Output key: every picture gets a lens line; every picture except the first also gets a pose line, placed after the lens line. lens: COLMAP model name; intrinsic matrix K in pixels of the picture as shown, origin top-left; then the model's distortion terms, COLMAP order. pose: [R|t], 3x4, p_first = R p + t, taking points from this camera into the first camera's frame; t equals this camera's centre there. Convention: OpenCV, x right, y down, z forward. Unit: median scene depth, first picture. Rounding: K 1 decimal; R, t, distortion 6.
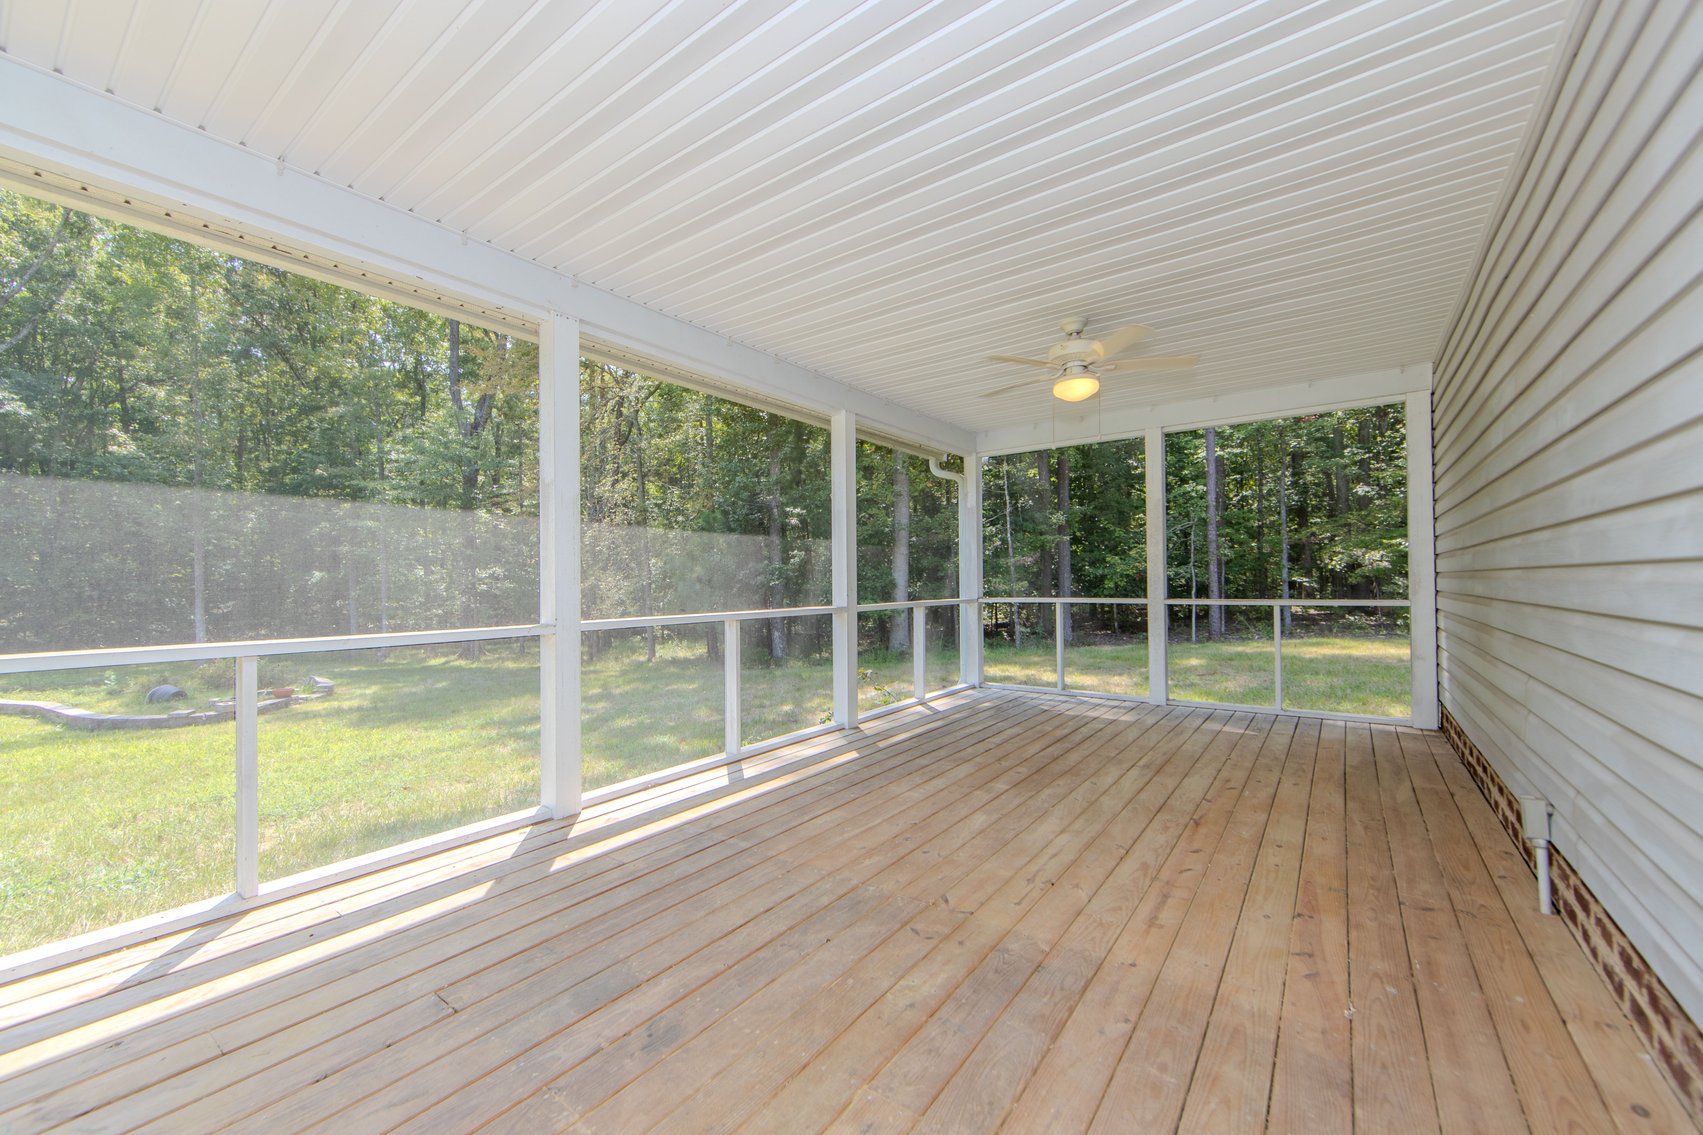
lens RADIAL K [[672.2, 0, 842.8], [0, 672.2, 568.8], [0, 0, 1]] dist [-0.000677, -0.000349]
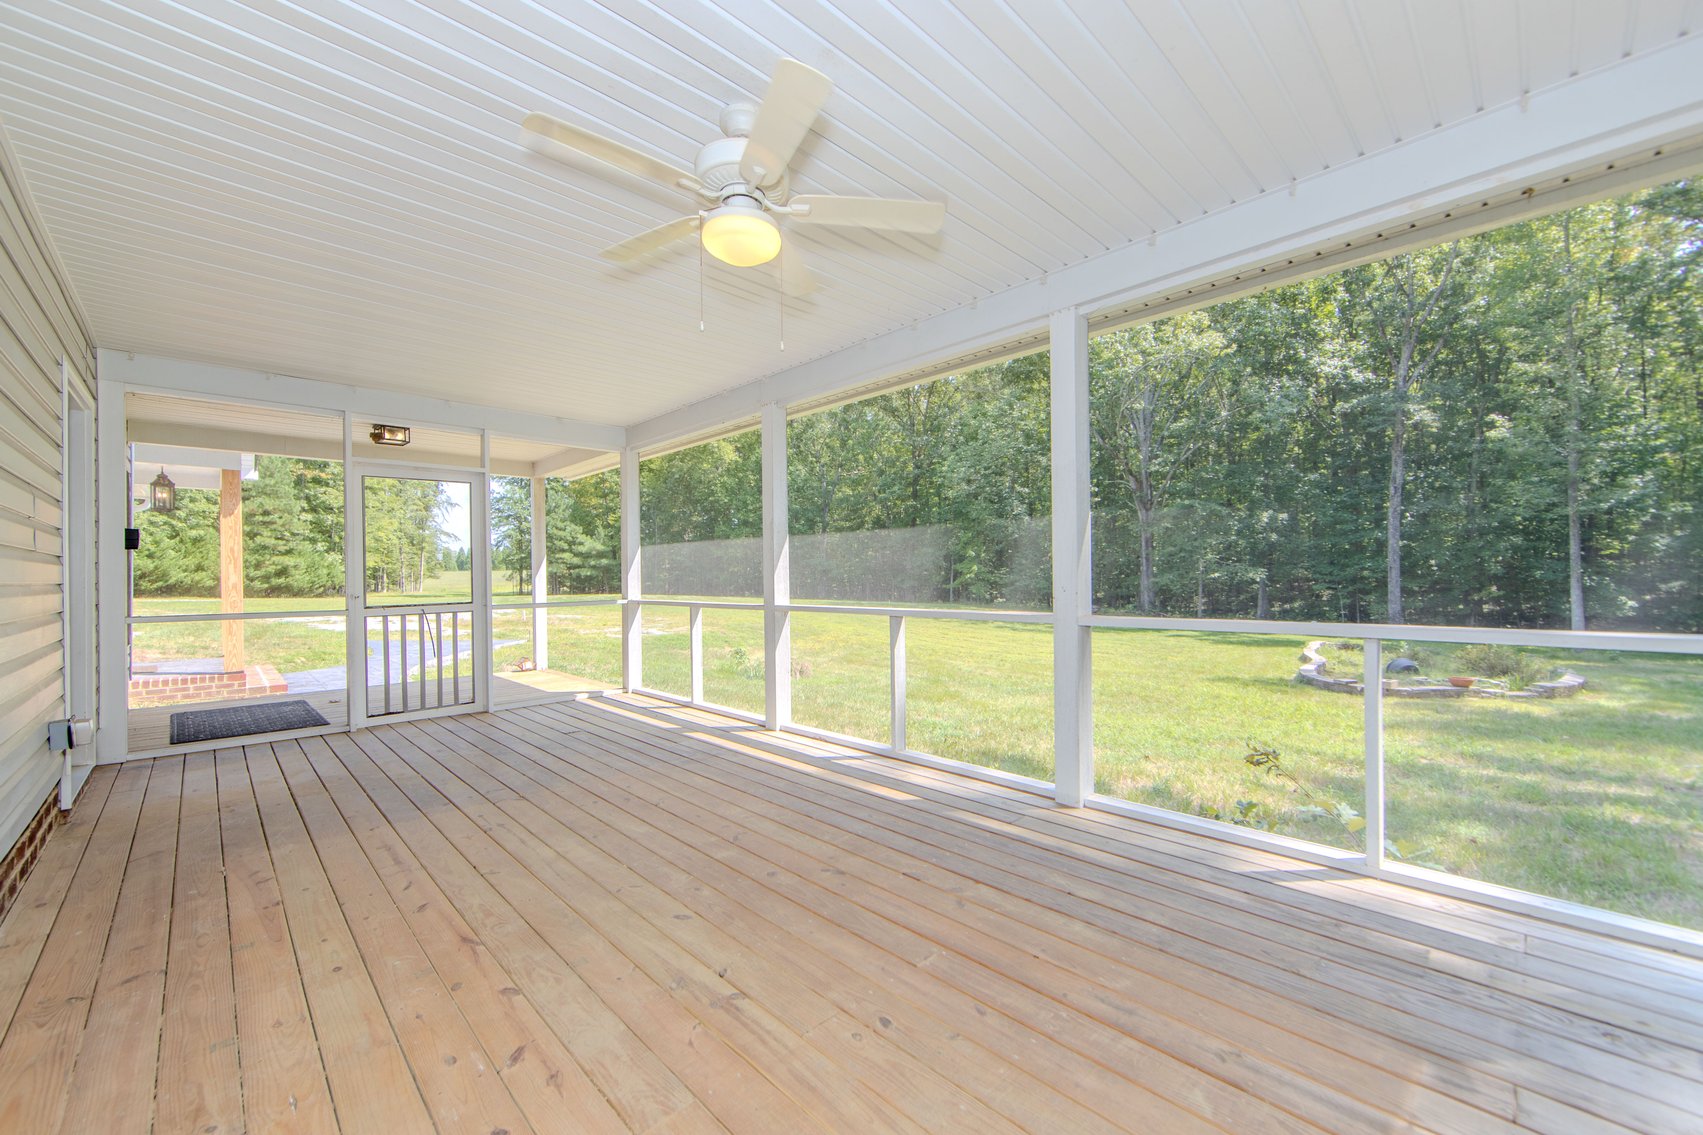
lens RADIAL K [[672.2, 0, 843.6], [0, 672.2, 574.1], [0, 0, 1]] dist [-0.000677, -0.000349]
pose [[-0.169265, 0.010994, -0.985509, 0.962552], [0.032494, 0.999456, 0.005568, 0.005863], [0.985035, -0.031081, -0.169531, 1.274569]]
